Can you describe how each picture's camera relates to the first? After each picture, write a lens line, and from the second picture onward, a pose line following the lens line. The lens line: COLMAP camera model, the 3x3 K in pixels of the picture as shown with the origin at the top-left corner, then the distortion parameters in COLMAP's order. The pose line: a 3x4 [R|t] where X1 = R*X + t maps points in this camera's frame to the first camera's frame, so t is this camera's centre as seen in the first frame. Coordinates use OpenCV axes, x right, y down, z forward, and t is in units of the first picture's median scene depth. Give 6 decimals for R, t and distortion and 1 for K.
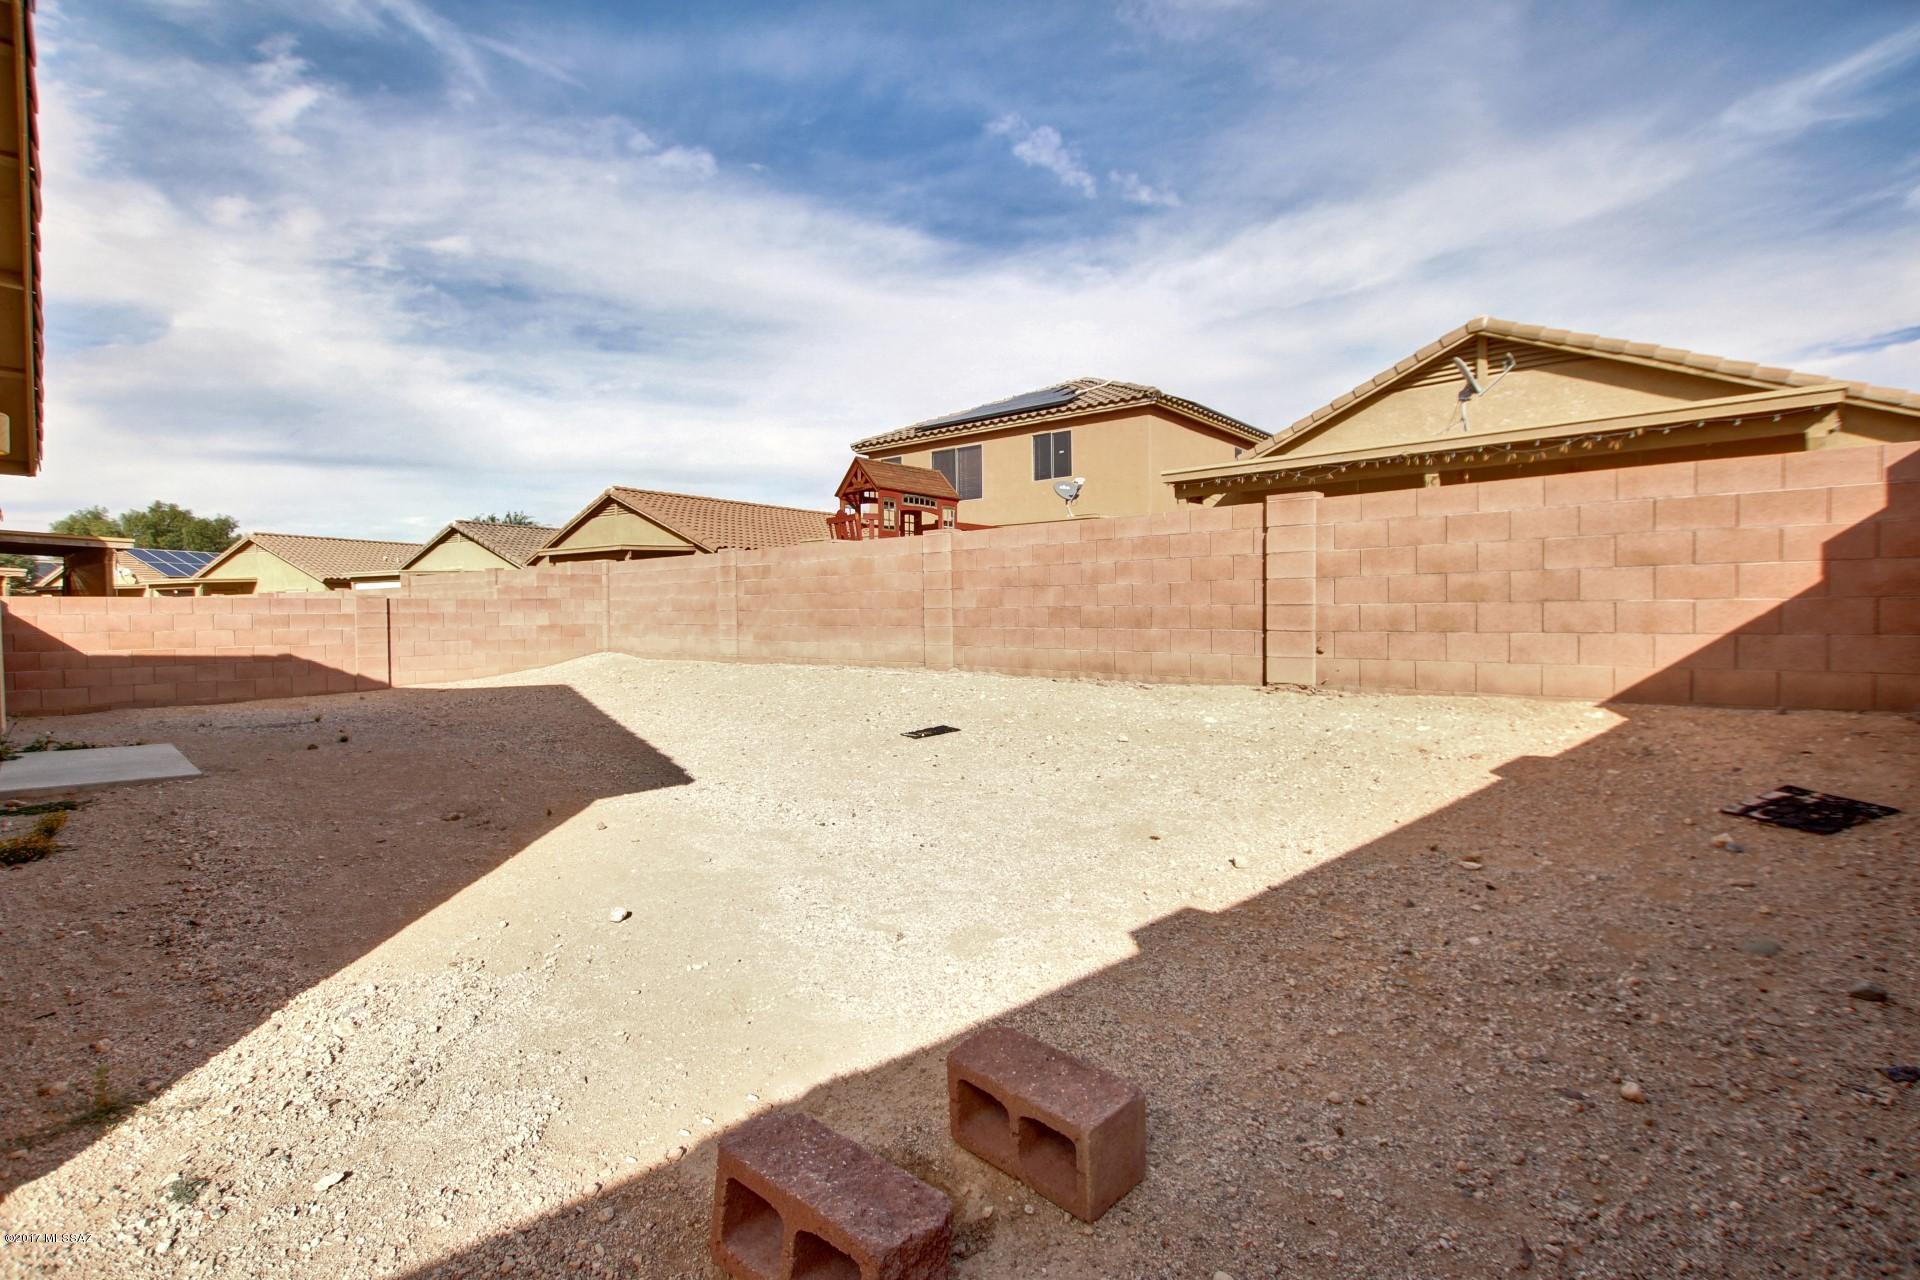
lens RADIAL K [[900.2, 0, 963.3], [0, 900.2, 633.0], [0, 0, 1]] dist [-0.031372, 0.000068]
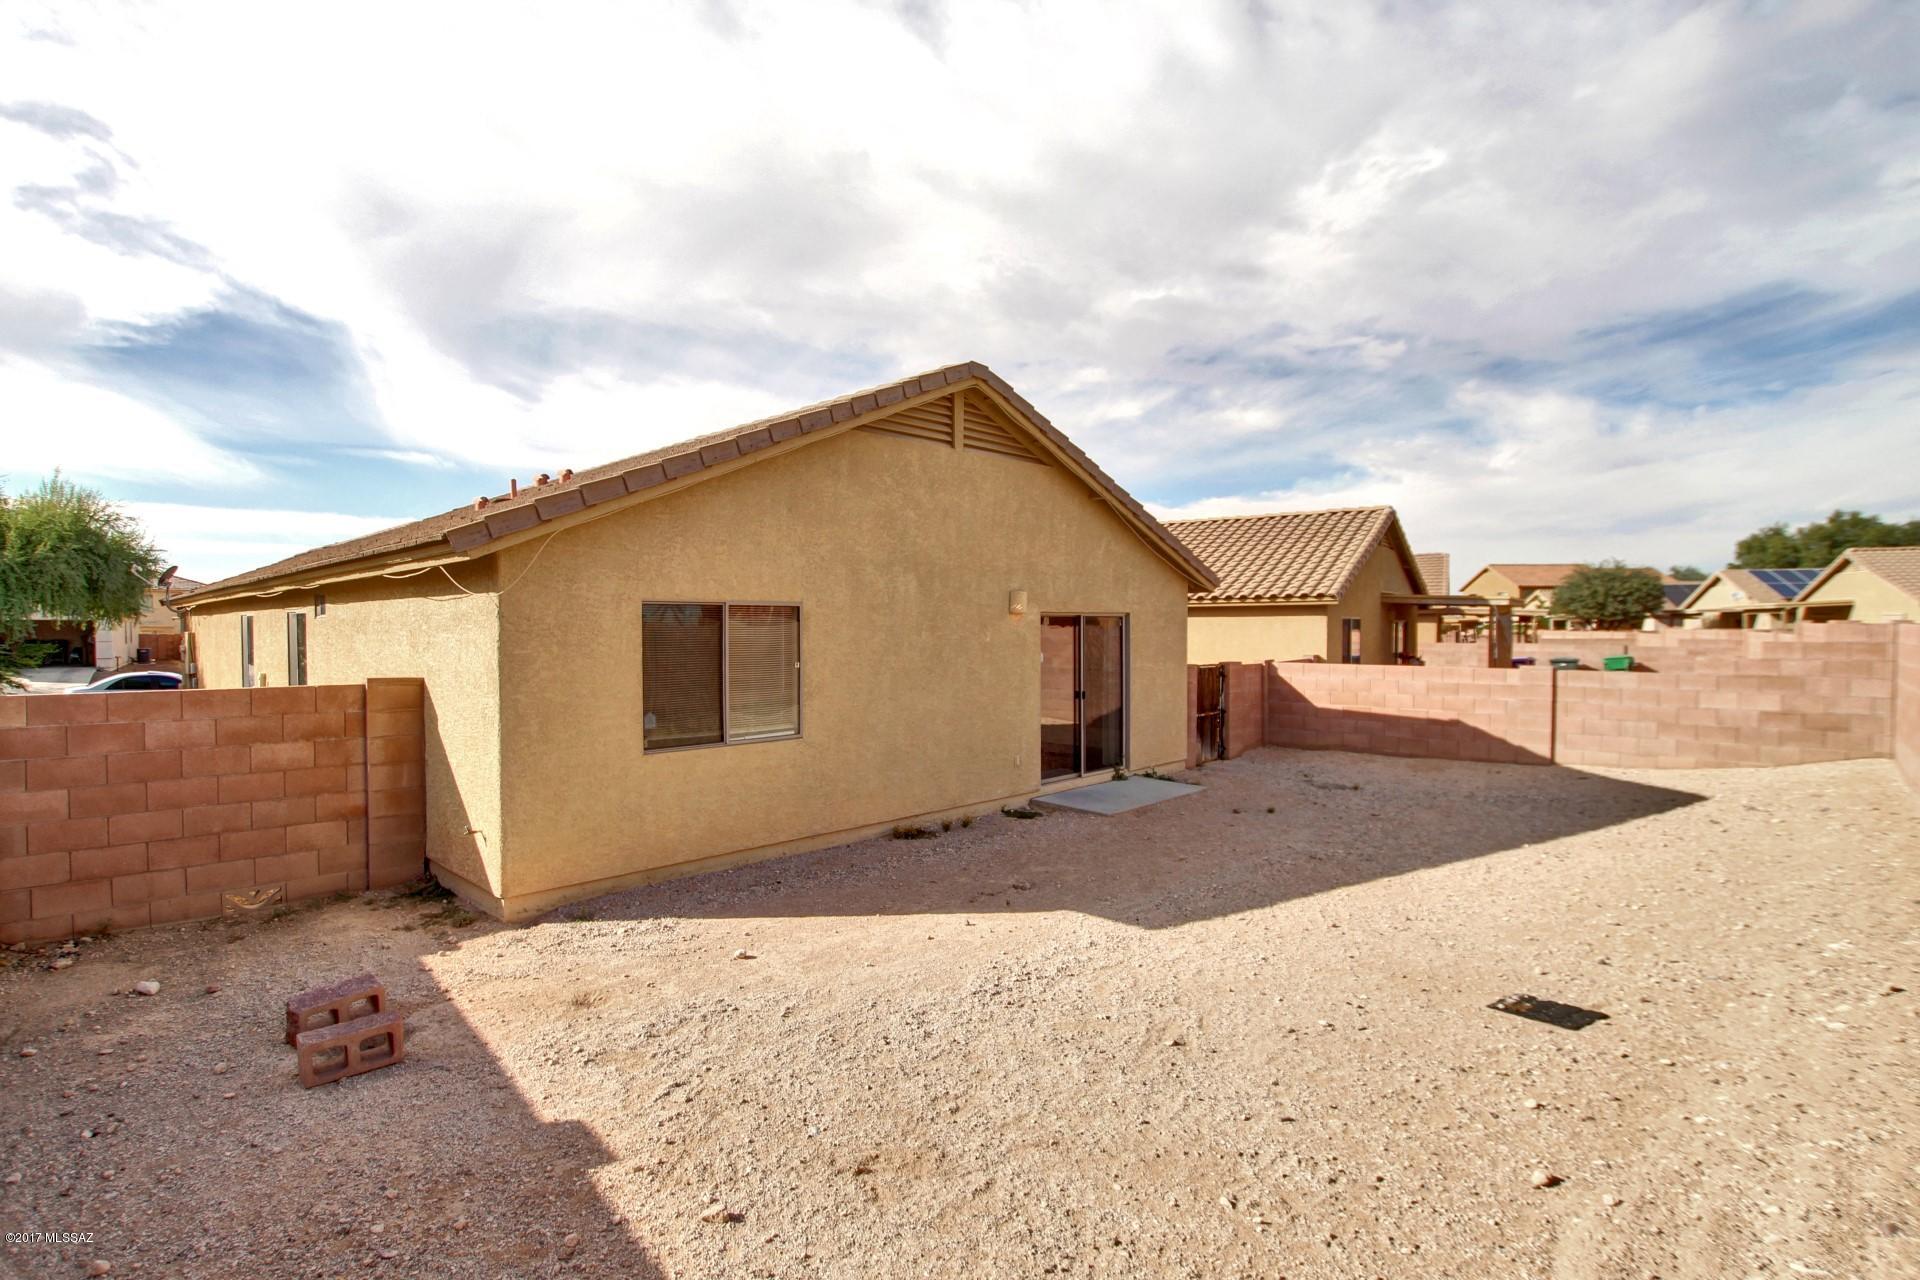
lens RADIAL K [[914.8, 0, 960.0], [0, 914.8, 640.0], [0, 0, 1]] dist [0.001160, 0.000220]
pose [[-0.039309, 0.025223, -0.998909, 0.356564], [-0.016024, 0.999537, 0.025869, -0.087189], [0.999099, 0.017023, -0.038886, 0.406343]]
